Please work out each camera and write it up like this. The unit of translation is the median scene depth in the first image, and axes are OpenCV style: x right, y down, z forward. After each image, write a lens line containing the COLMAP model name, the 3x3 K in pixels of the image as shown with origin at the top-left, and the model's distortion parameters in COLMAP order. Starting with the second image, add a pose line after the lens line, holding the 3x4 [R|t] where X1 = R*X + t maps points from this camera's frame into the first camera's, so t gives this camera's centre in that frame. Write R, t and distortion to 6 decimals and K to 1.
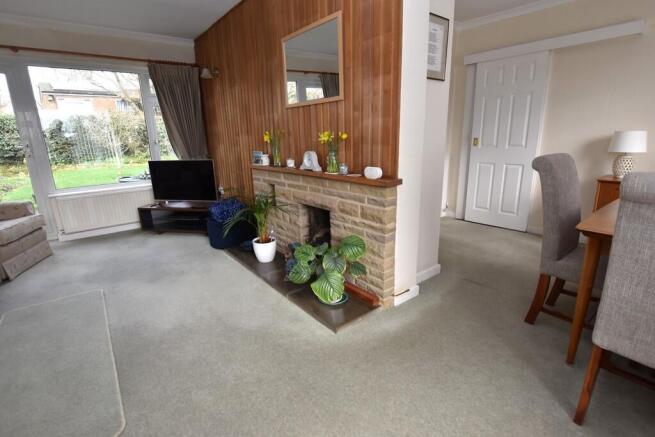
lens RADIAL K [[315.1, 0, 327.5], [0, 315.1, 218.5], [0, 0, 1]] dist [-0.025535, 0.000495]
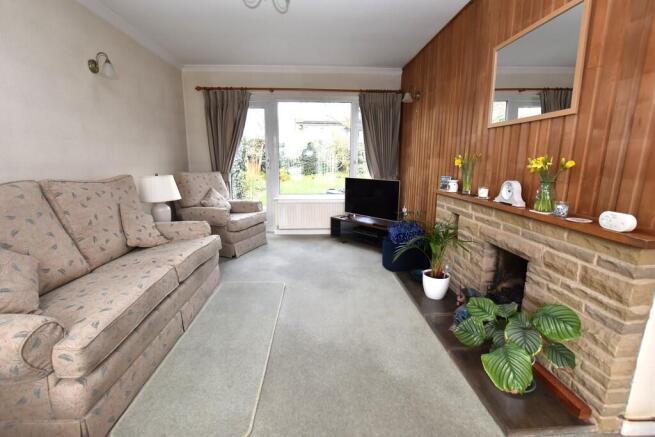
lens RADIAL K [[295.0, 0, 327.5], [0, 295.0, 218.5], [0, 0, 1]] dist [-0.026177, 0.000846]
pose [[0.814130, 0.143286, -0.562727, -0.005369], [-0.175770, 0.984425, -0.003635, -0.031135], [0.553442, 0.101870, 0.826635, 0.127146]]
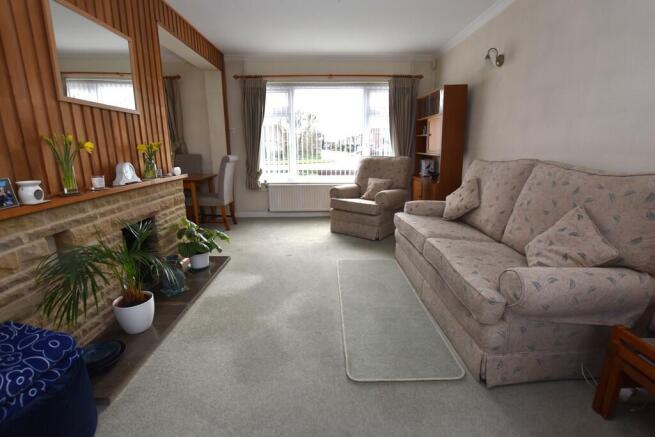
lens RADIAL K [[295.0, 0, 327.5], [0, 295.0, 218.5], [0, 0, 1]] dist [-0.026177, 0.000846]
pose [[-0.796362, -0.109582, 0.594811, -0.903992], [0.183790, 0.893100, 0.410602, -0.269862], [-0.576220, 0.436308, -0.691090, 1.156421]]
